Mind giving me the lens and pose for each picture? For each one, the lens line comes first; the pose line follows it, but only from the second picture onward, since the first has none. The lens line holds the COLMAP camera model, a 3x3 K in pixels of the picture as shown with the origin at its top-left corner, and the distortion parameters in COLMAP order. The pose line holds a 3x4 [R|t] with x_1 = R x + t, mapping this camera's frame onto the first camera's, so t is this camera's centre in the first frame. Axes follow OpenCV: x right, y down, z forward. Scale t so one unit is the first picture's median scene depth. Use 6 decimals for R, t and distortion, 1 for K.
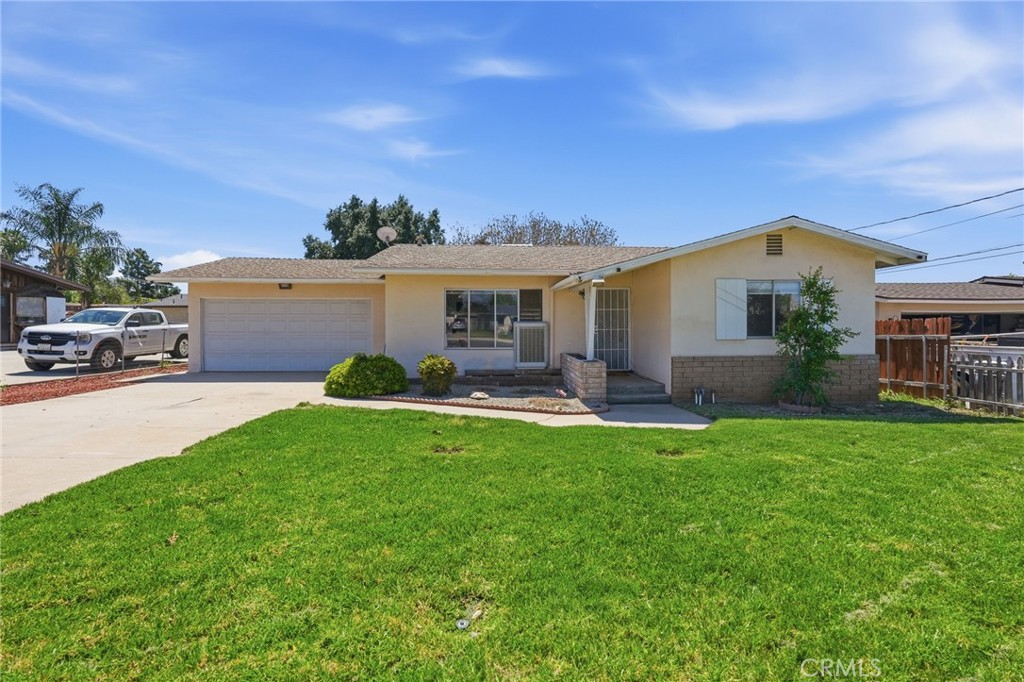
lens RADIAL K [[481.8, 0, 505.9], [0, 481.8, 322.6], [0, 0, 1]] dist [0.000202, 0.000552]
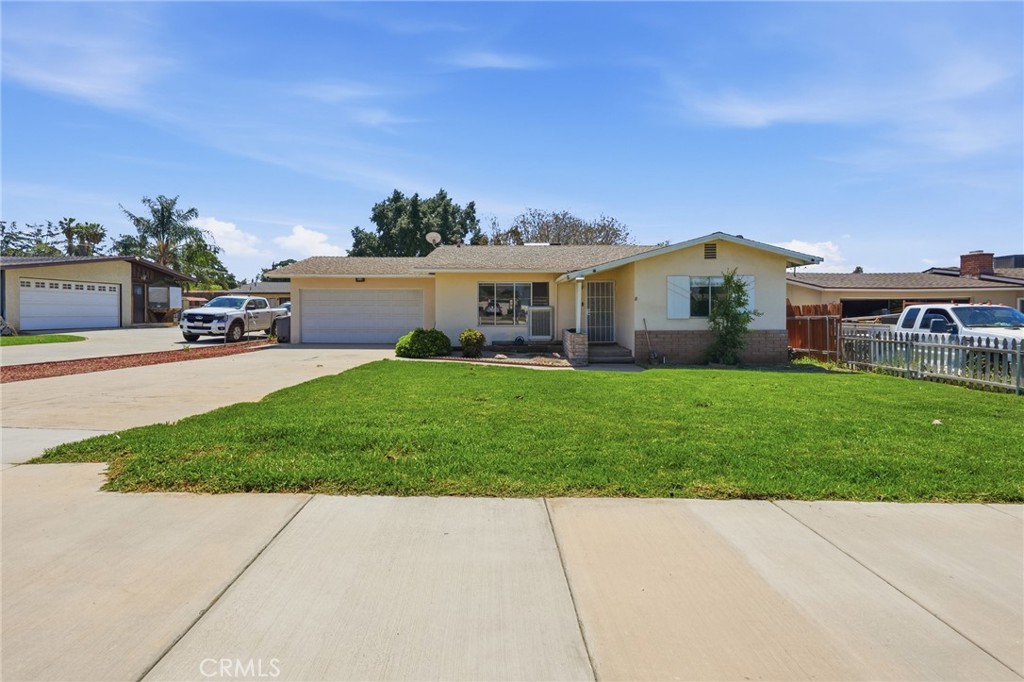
lens RADIAL K [[481.8, 0, 505.9], [0, 481.8, 322.6], [0, 0, 1]] dist [0.000202, 0.000552]
pose [[0.997225, 0.002295, -0.074407, 0.051726], [0.000110, 0.999478, 0.032314, 0.000538], [0.074442, -0.032232, 0.996704, -0.338725]]
